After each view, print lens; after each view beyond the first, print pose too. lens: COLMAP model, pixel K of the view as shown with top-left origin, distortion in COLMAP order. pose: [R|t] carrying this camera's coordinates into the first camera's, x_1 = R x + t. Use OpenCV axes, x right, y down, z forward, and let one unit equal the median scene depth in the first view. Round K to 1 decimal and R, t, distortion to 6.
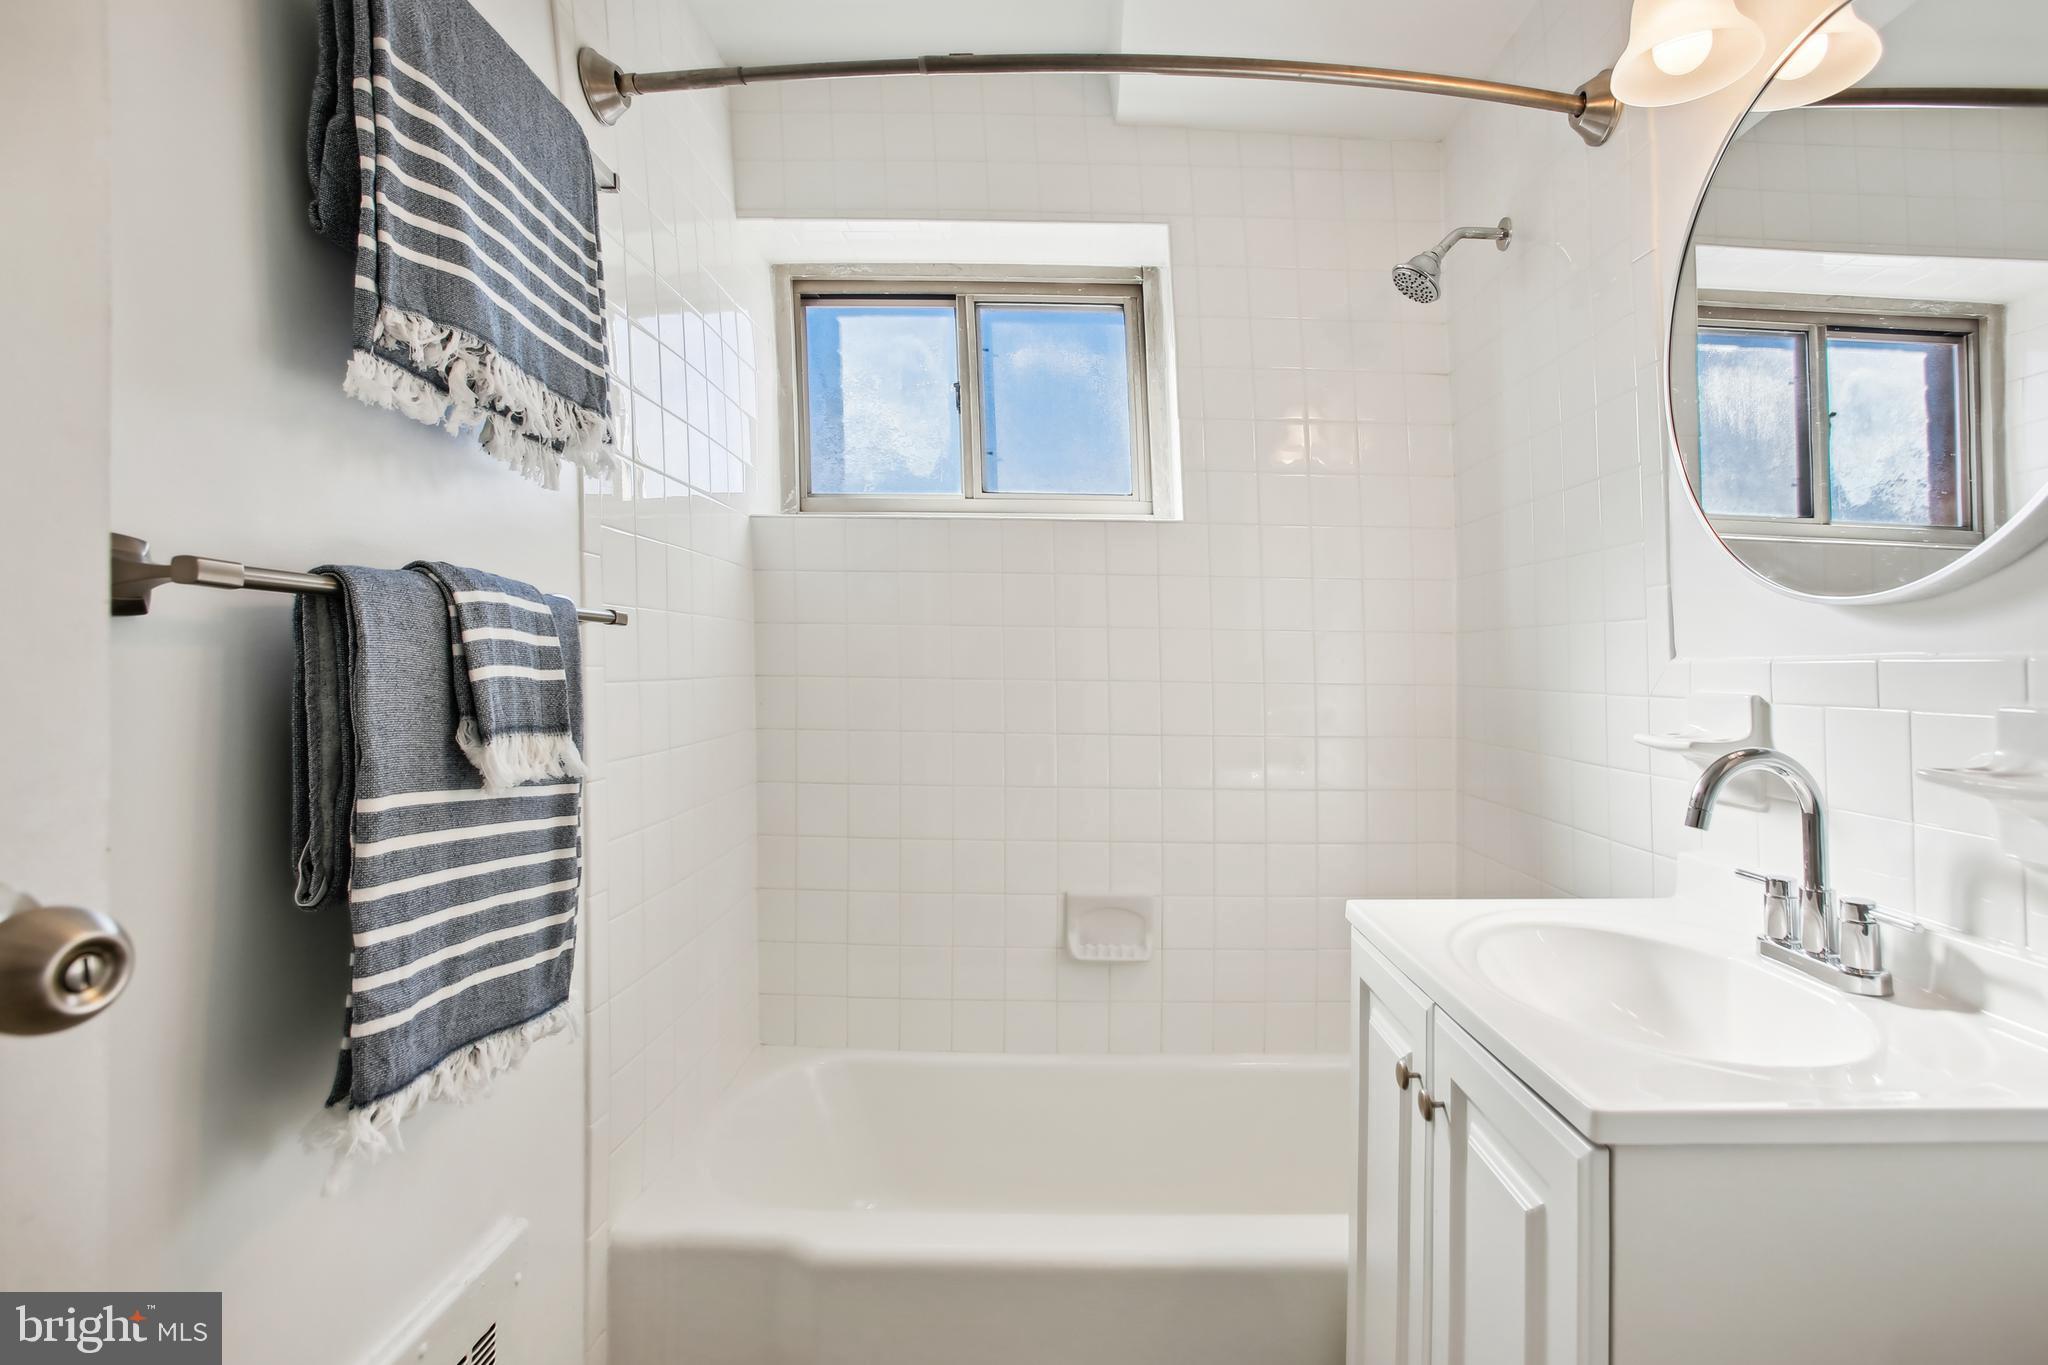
lens RADIAL K [[999.3, 0, 1035.5], [0, 999.3, 635.0], [0, 0, 1]] dist [-0.100897, 0.050888]
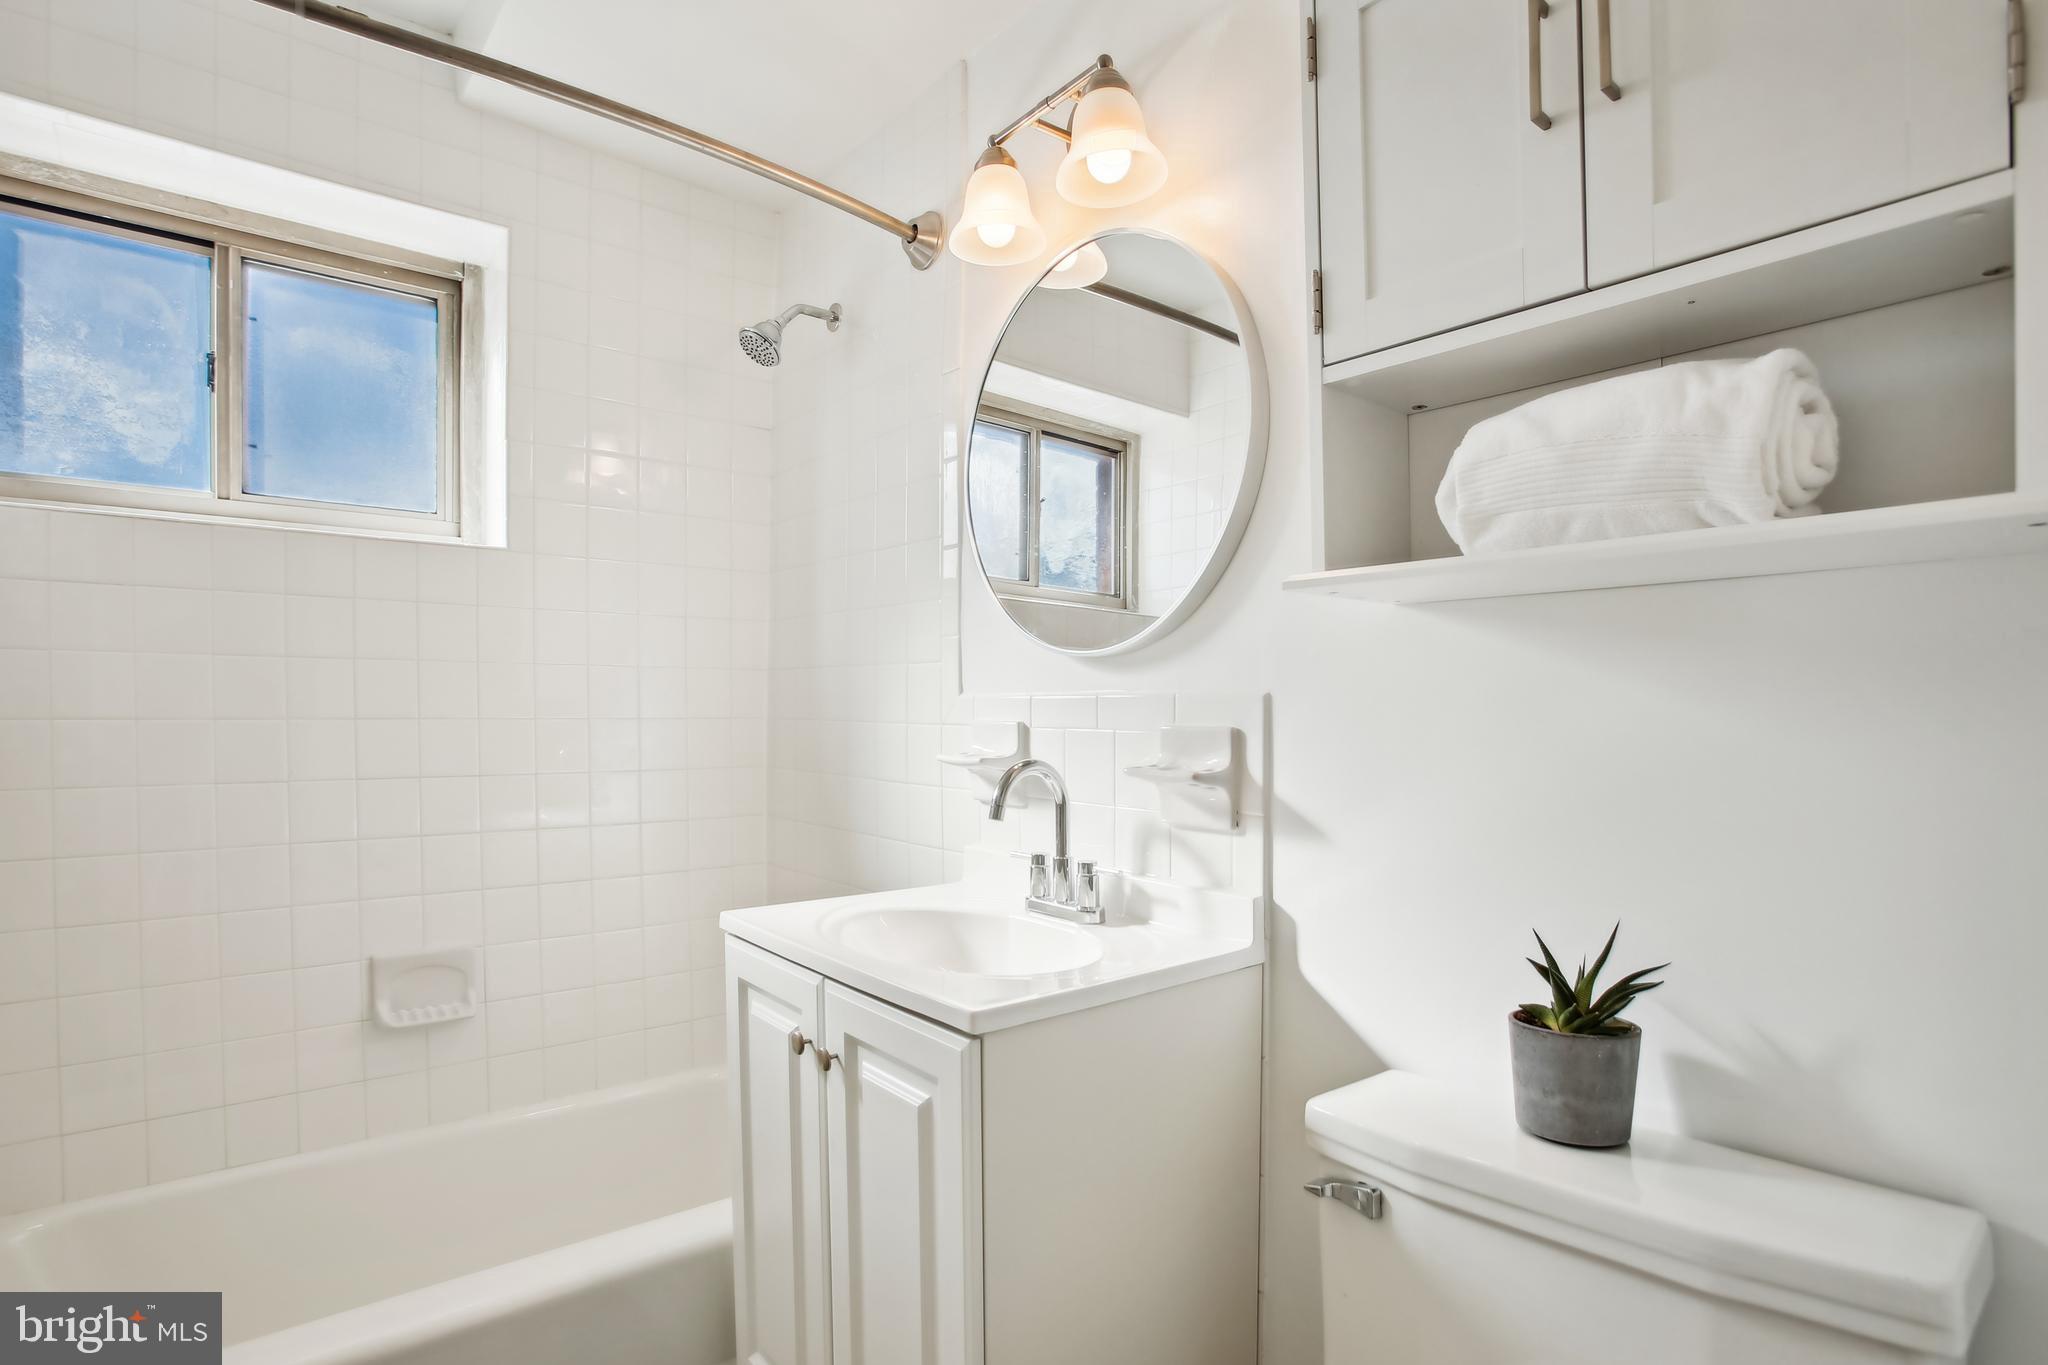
lens RADIAL K [[1041.0, 0, 1020.1], [0, 1041.0, 706.4], [0, 0, 1]] dist [-0.031732, 0.000960]
pose [[0.765490, -0.008707, 0.643389, -0.131031], [-0.015762, 0.999355, 0.032277, -0.003999], [-0.643254, -0.034849, 0.764859, -0.079426]]
